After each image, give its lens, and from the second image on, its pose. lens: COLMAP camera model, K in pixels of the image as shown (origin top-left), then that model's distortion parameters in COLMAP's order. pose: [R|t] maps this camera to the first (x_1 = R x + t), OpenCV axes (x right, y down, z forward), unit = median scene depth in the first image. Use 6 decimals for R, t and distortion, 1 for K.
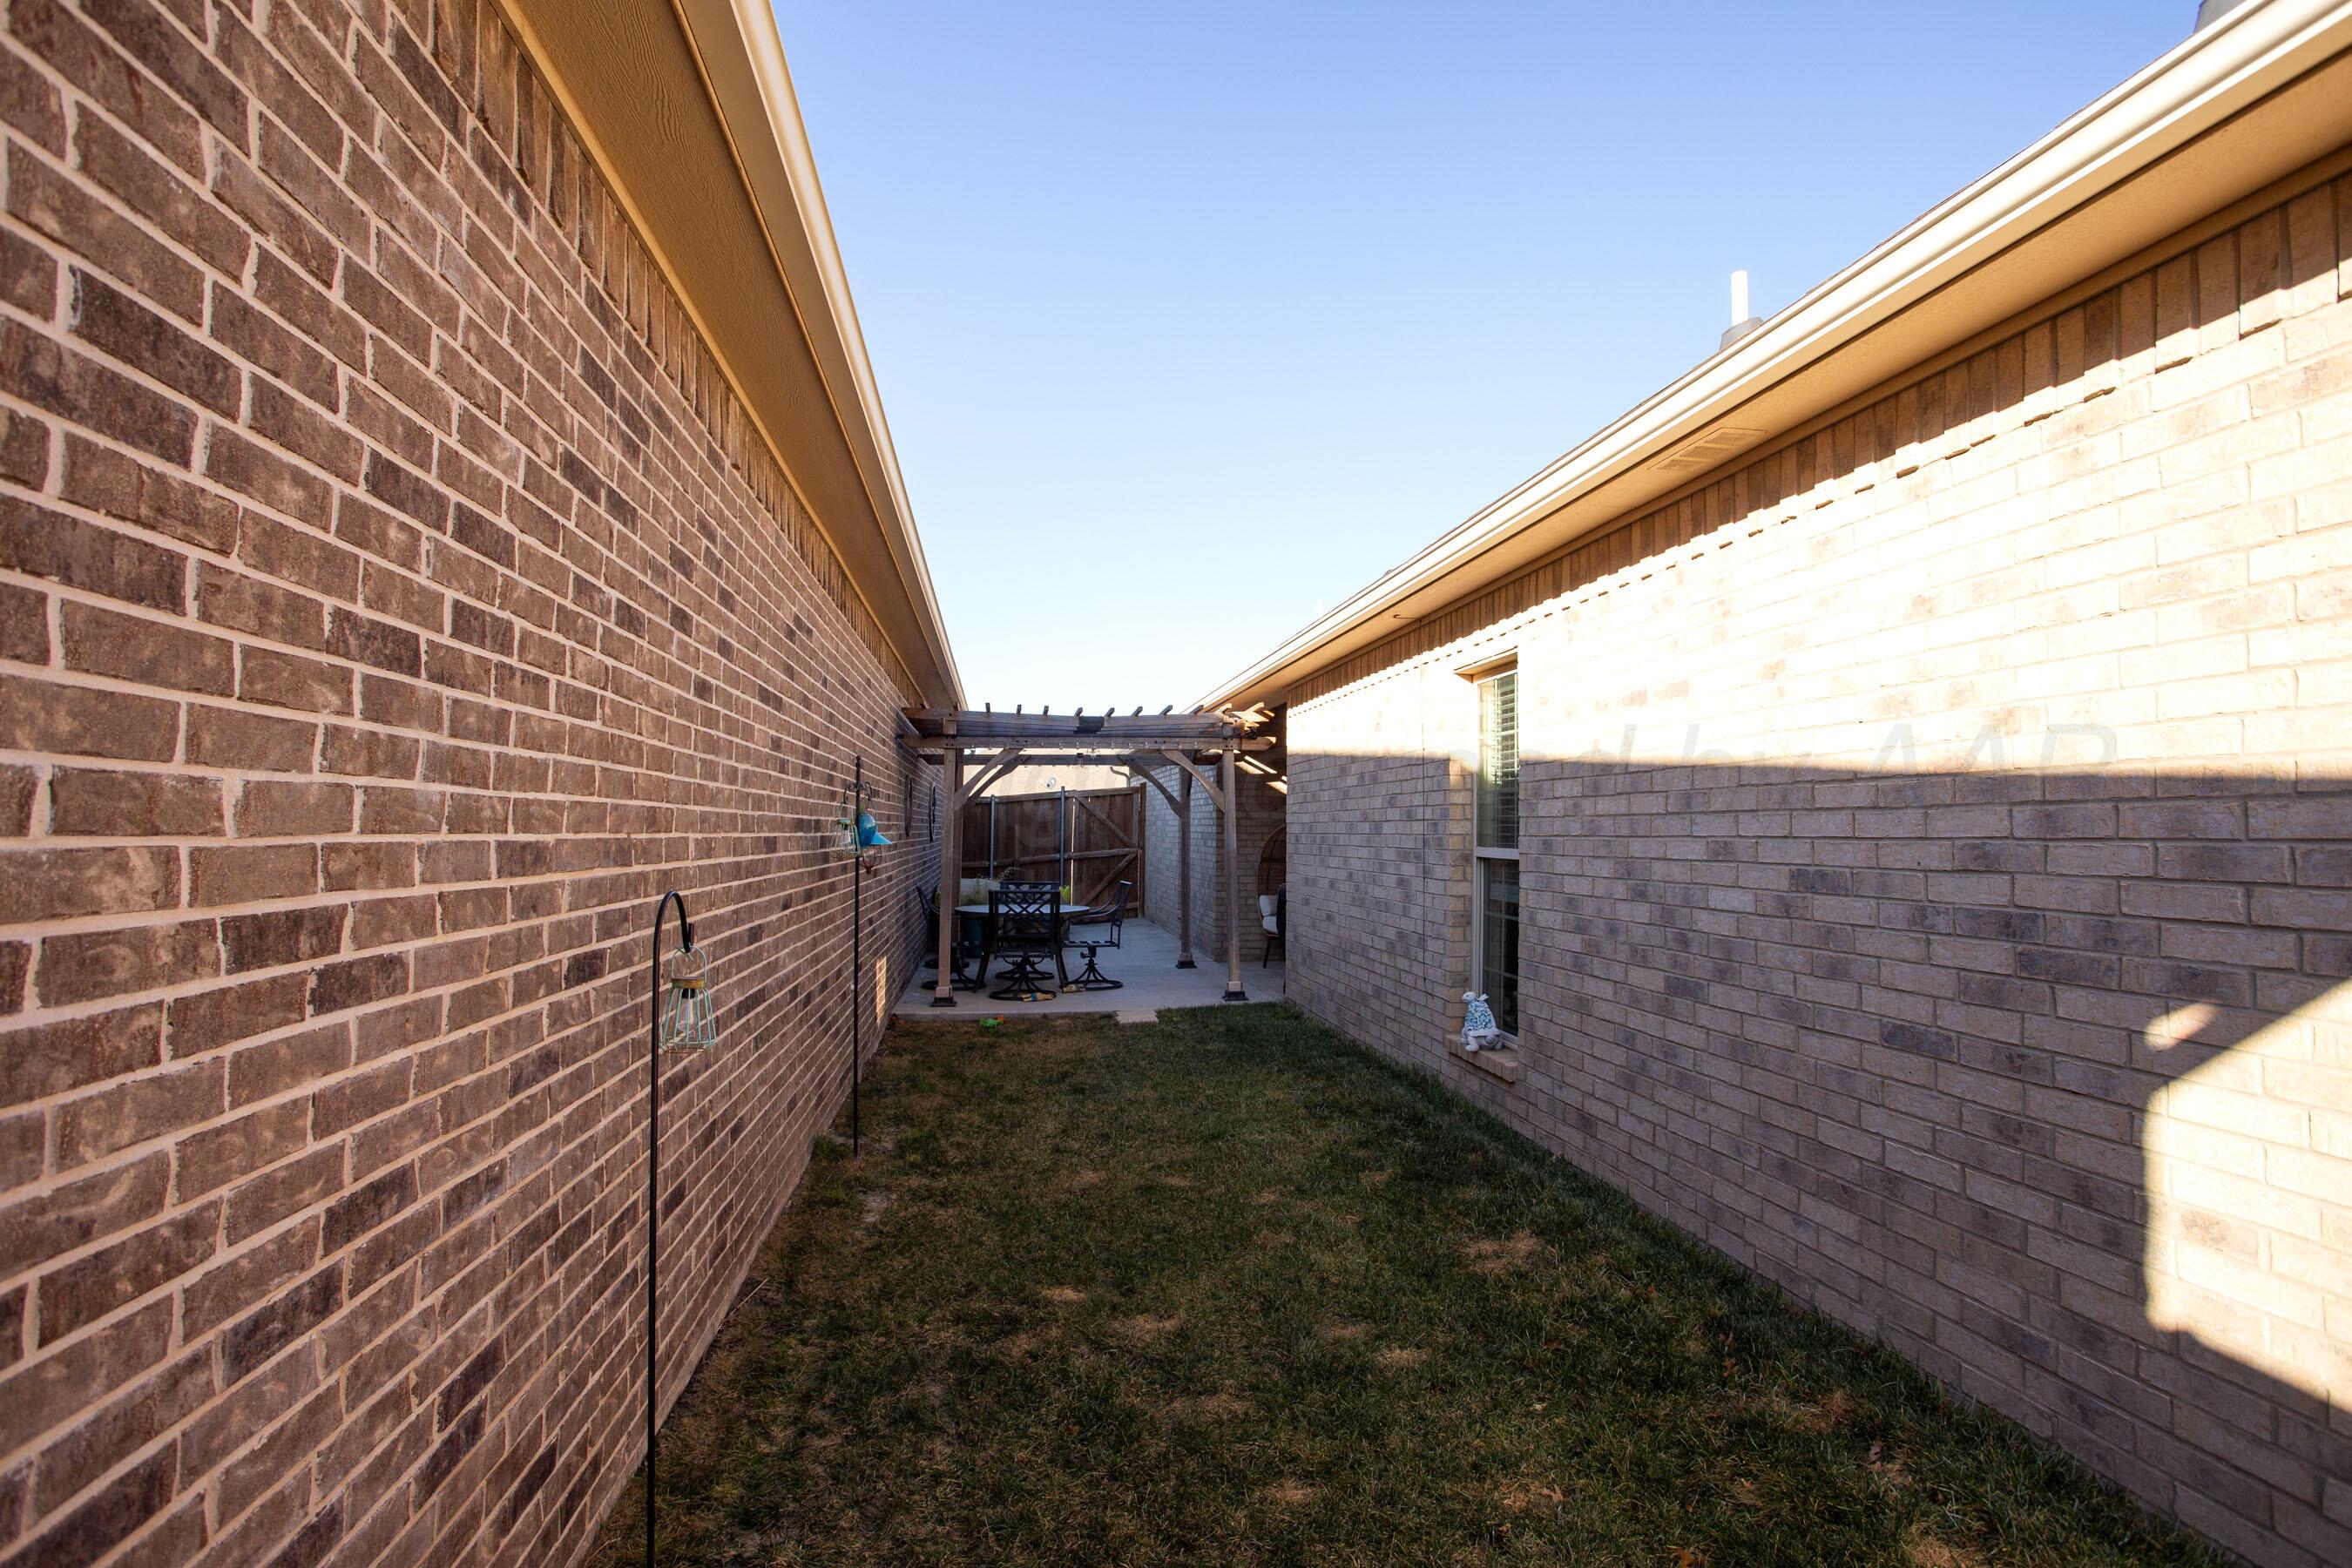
lens RADIAL K [[1173.2, 0, 1176.9], [0, 1173.2, 792.2], [0, 0, 1]] dist [0.000087, 0.000074]
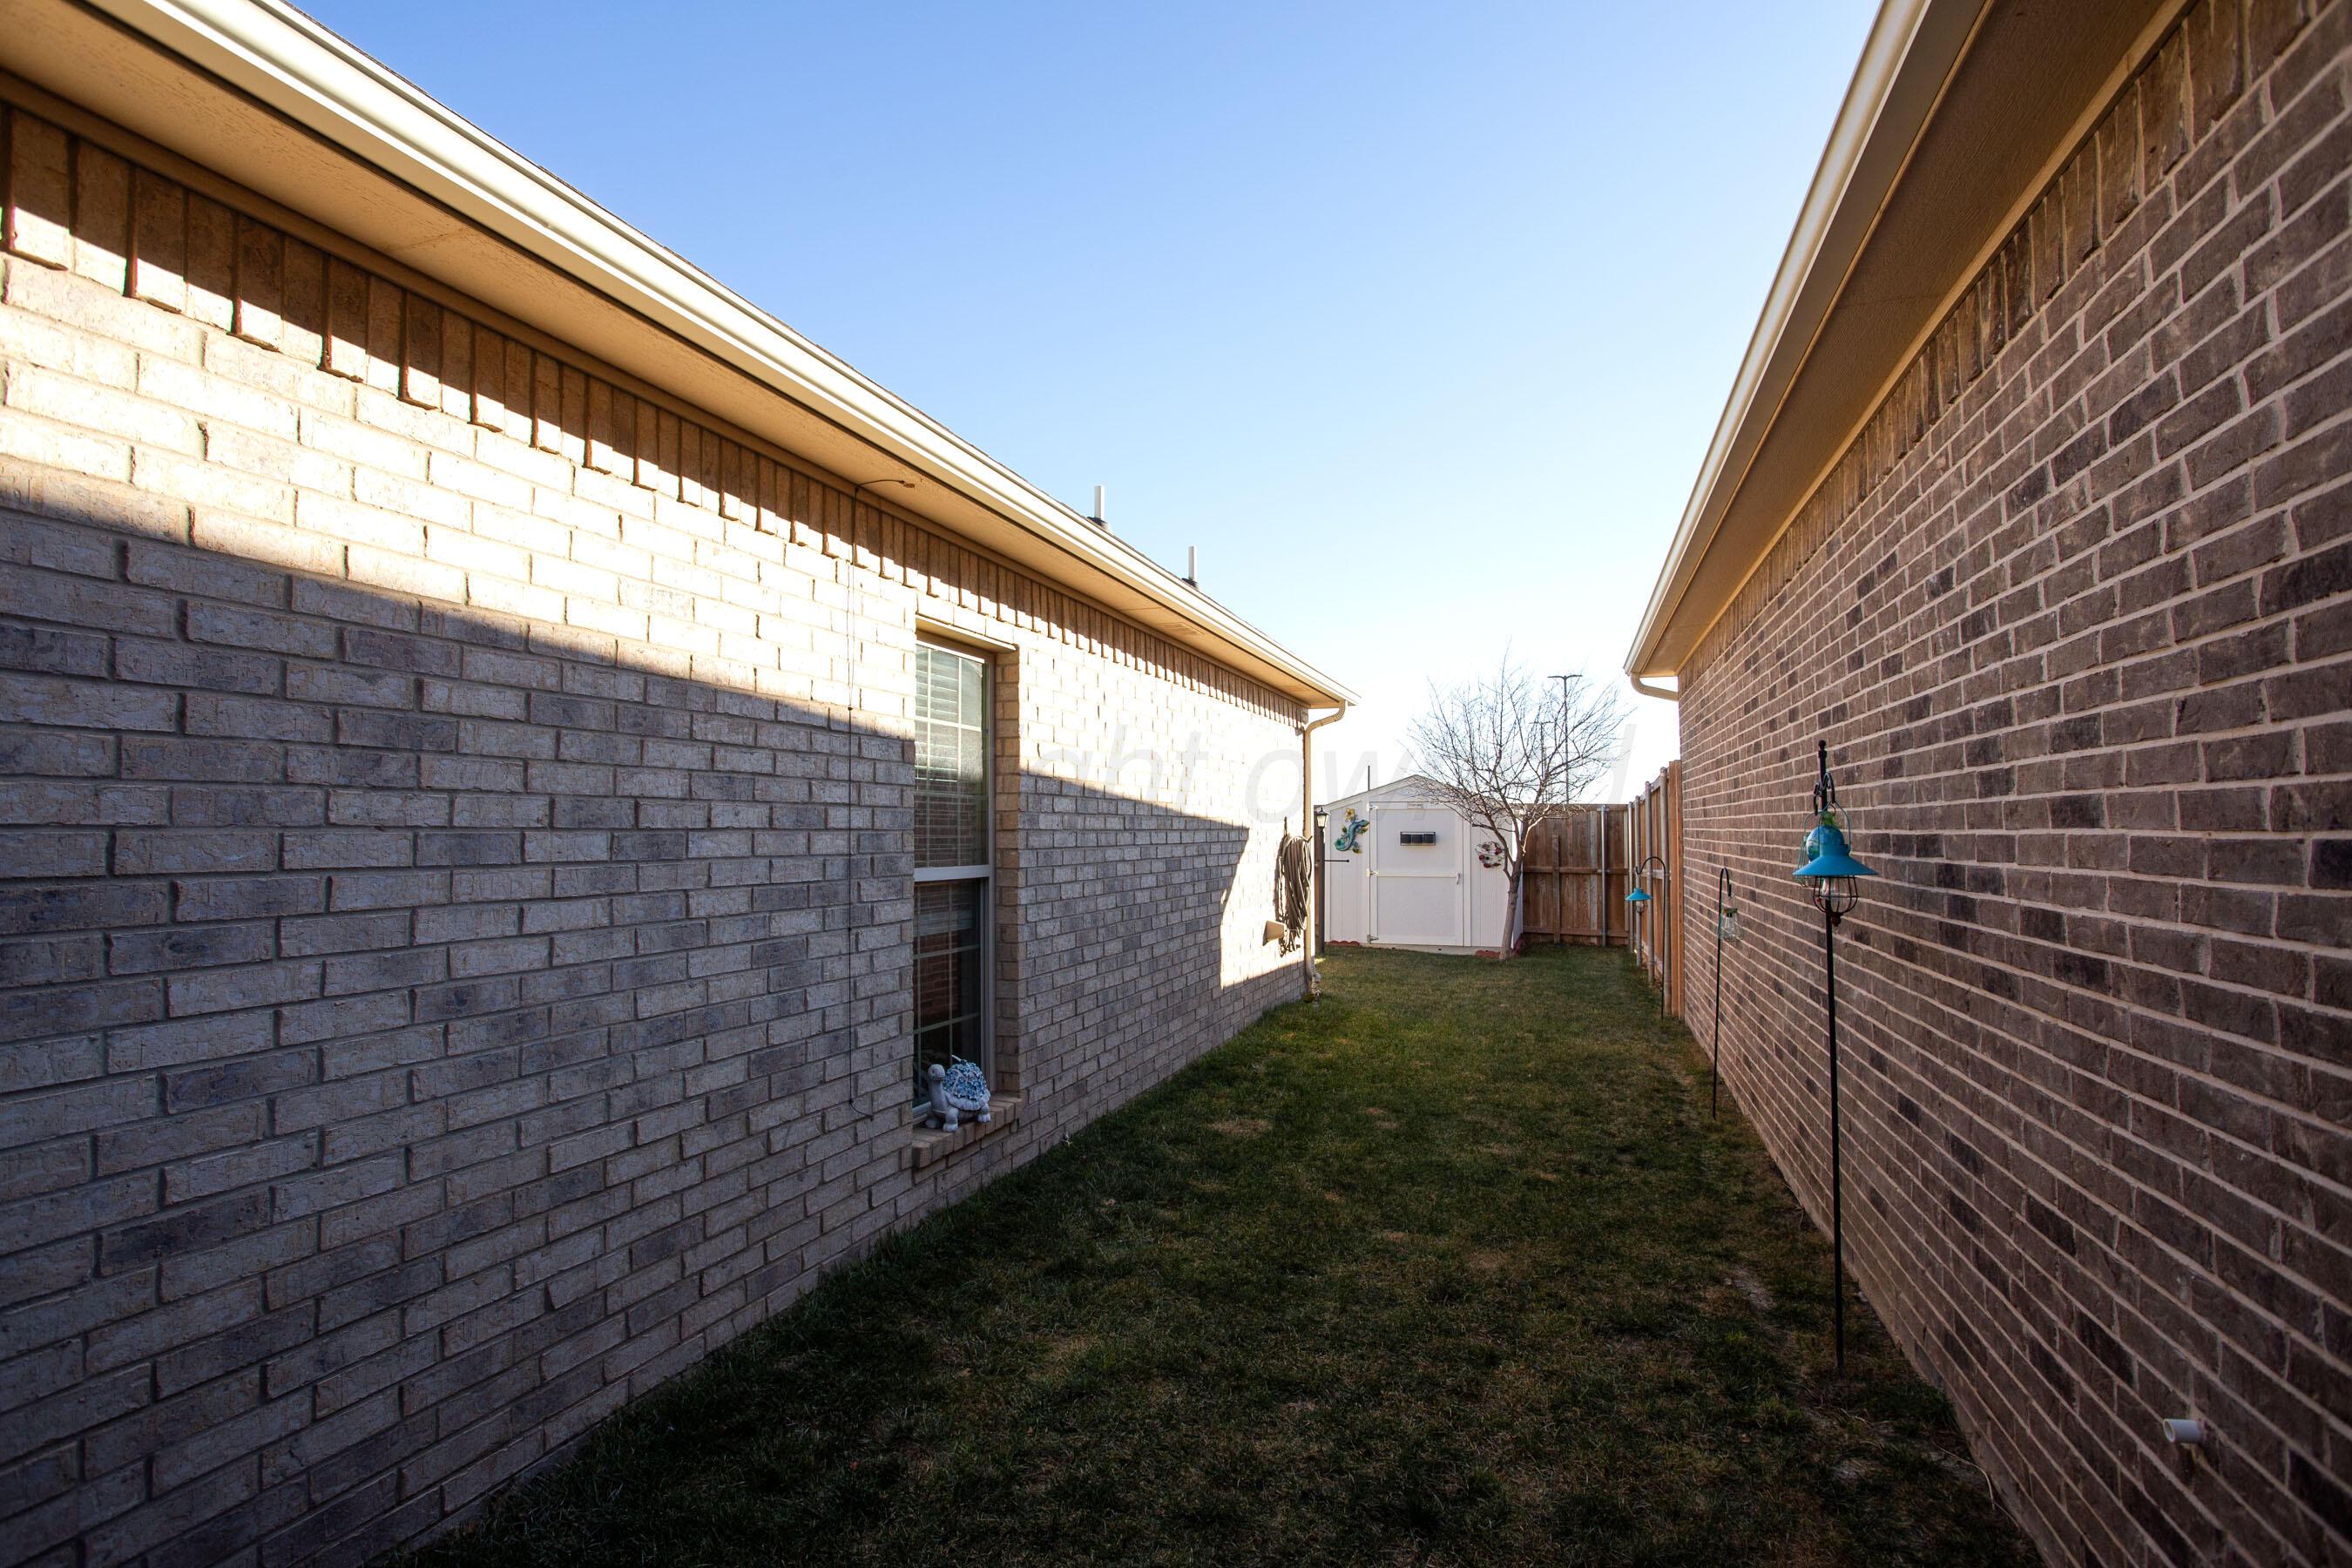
lens RADIAL K [[1173.2, 0, 1182.0], [0, 1173.2, 792.1], [0, 0, 1]] dist [0.000087, 0.000074]
pose [[-0.895039, 0.011236, 0.445846, -0.267074], [-0.018378, 0.997904, -0.062042, 0.051972], [-0.445609, -0.063724, -0.892957, 1.961657]]
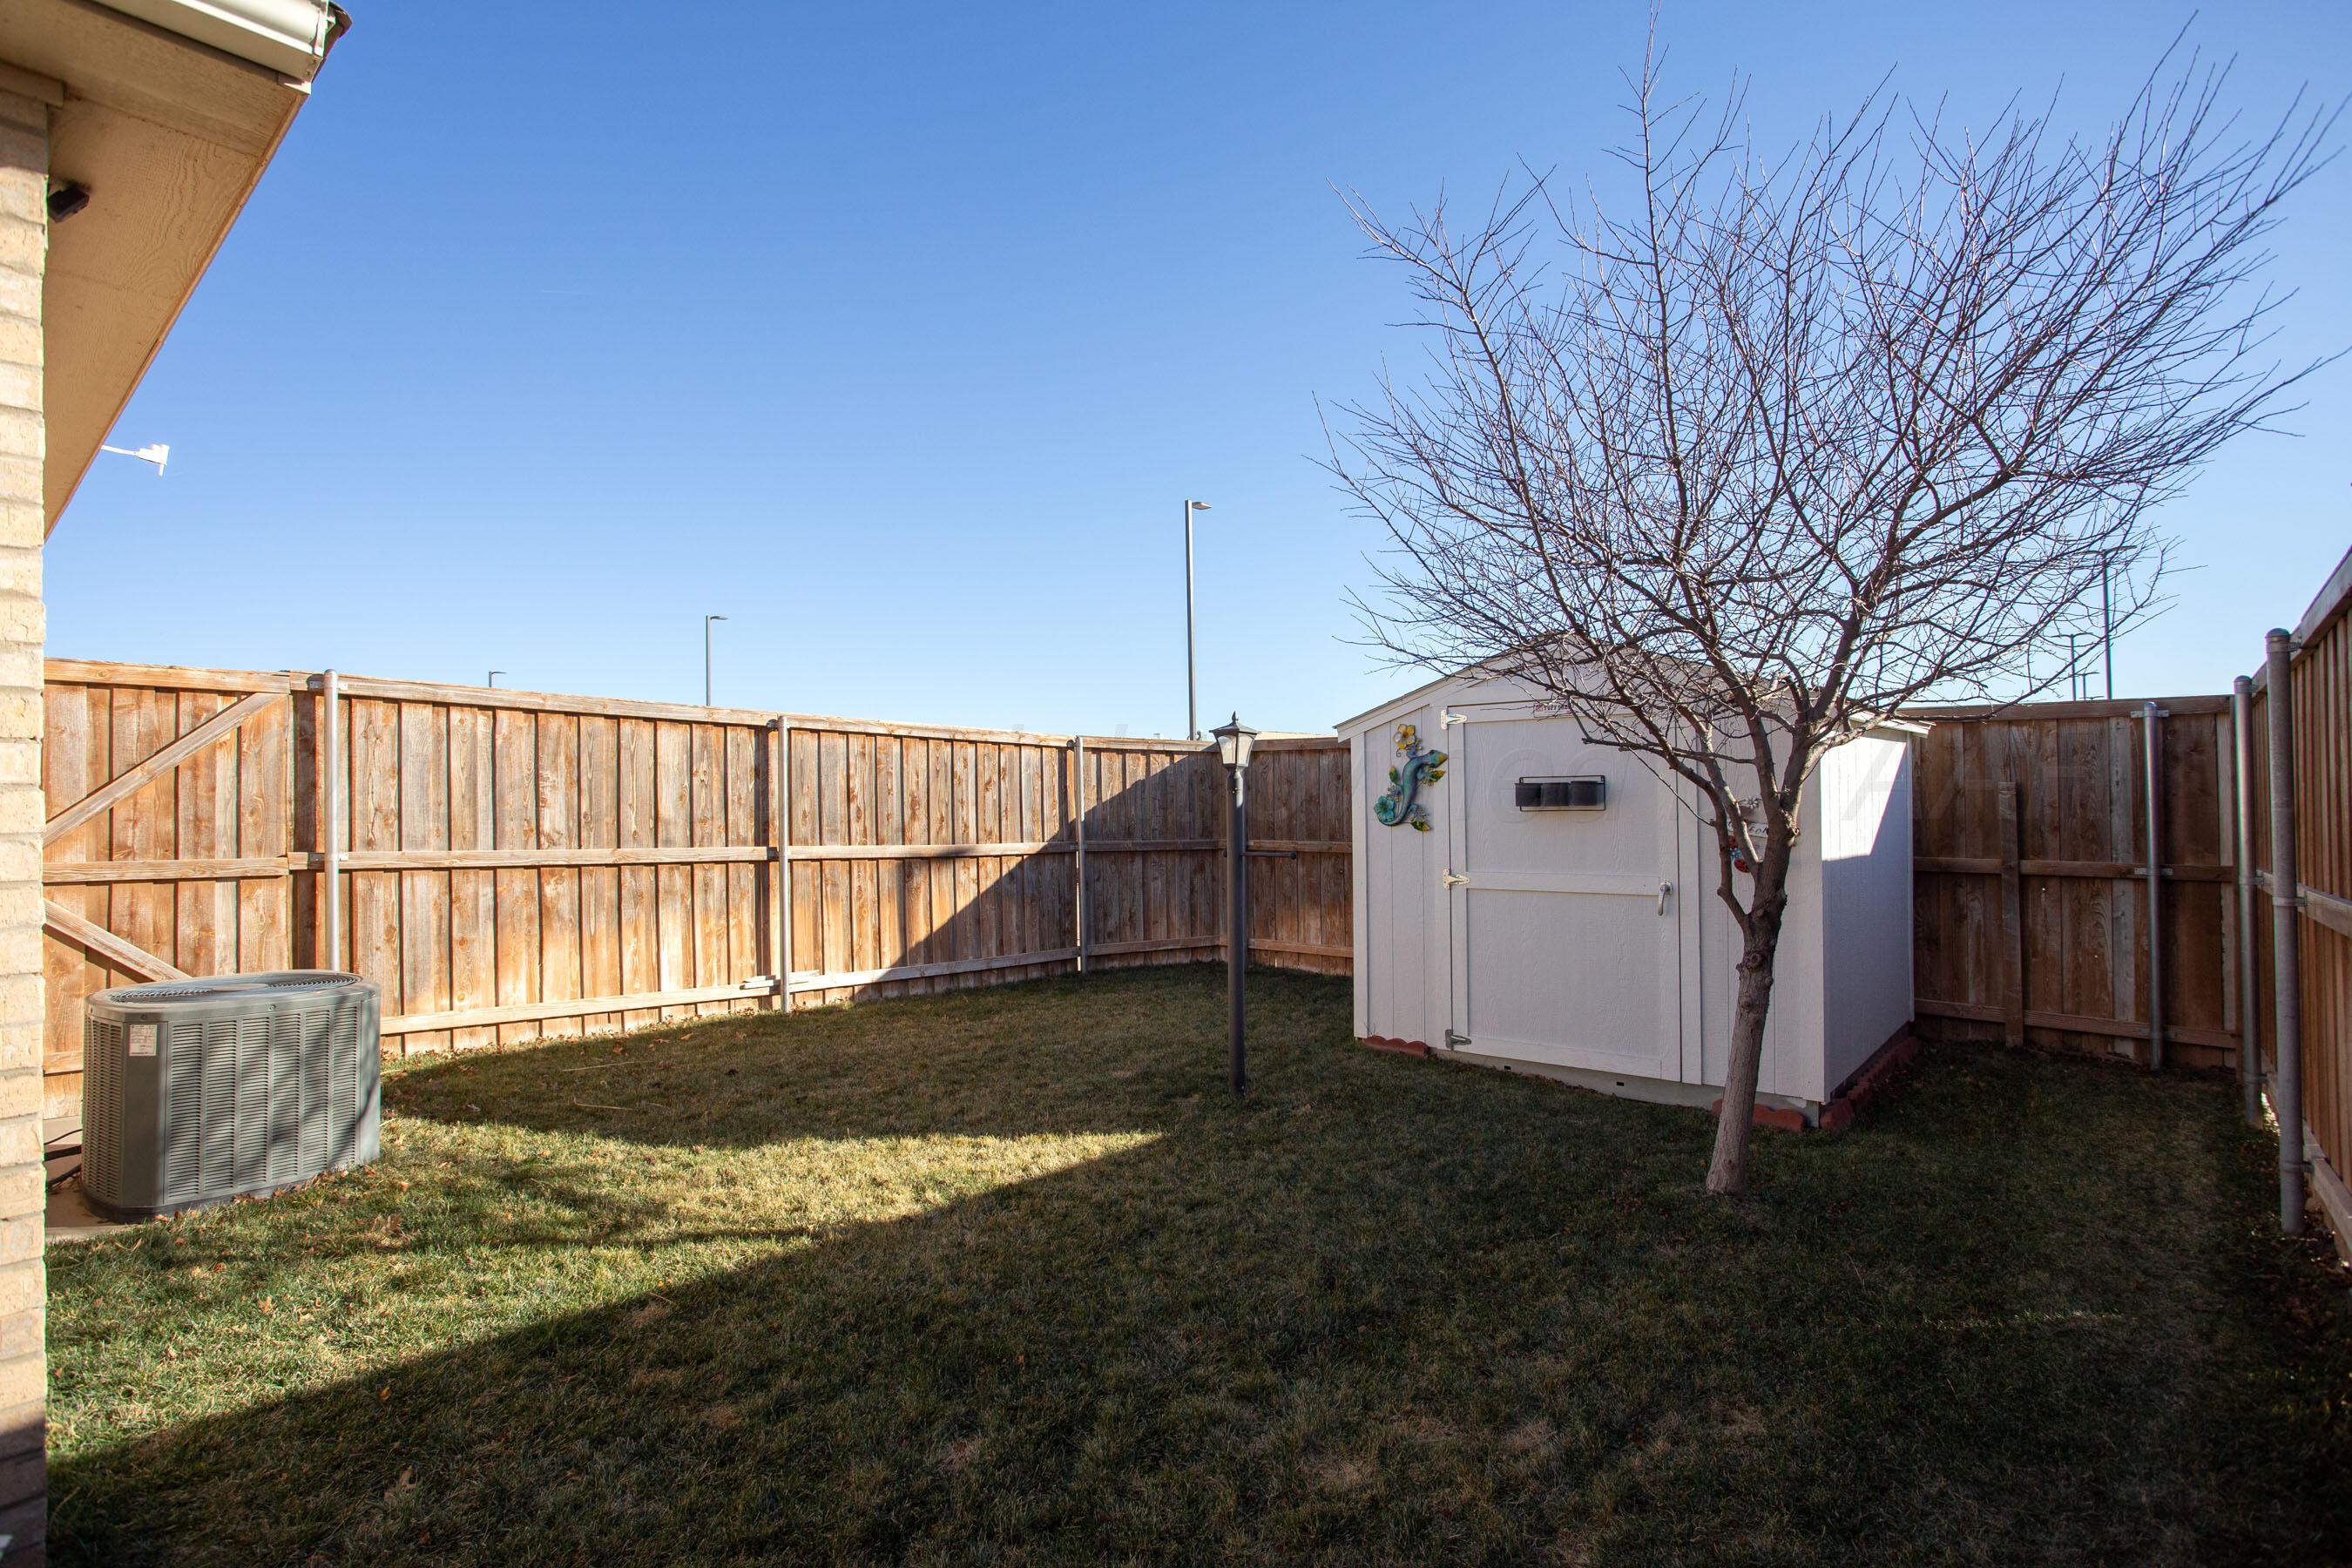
lens RADIAL K [[1173.2, 0, 1169.1], [0, 1173.2, 788.5], [0, 0, 1]] dist [0.000087, 0.000074]
pose [[-0.682187, 0.015536, 0.731013, -0.165731], [-0.014256, 0.999302, -0.034542, 0.034117], [-0.731039, -0.033985, -0.681489, 1.071726]]
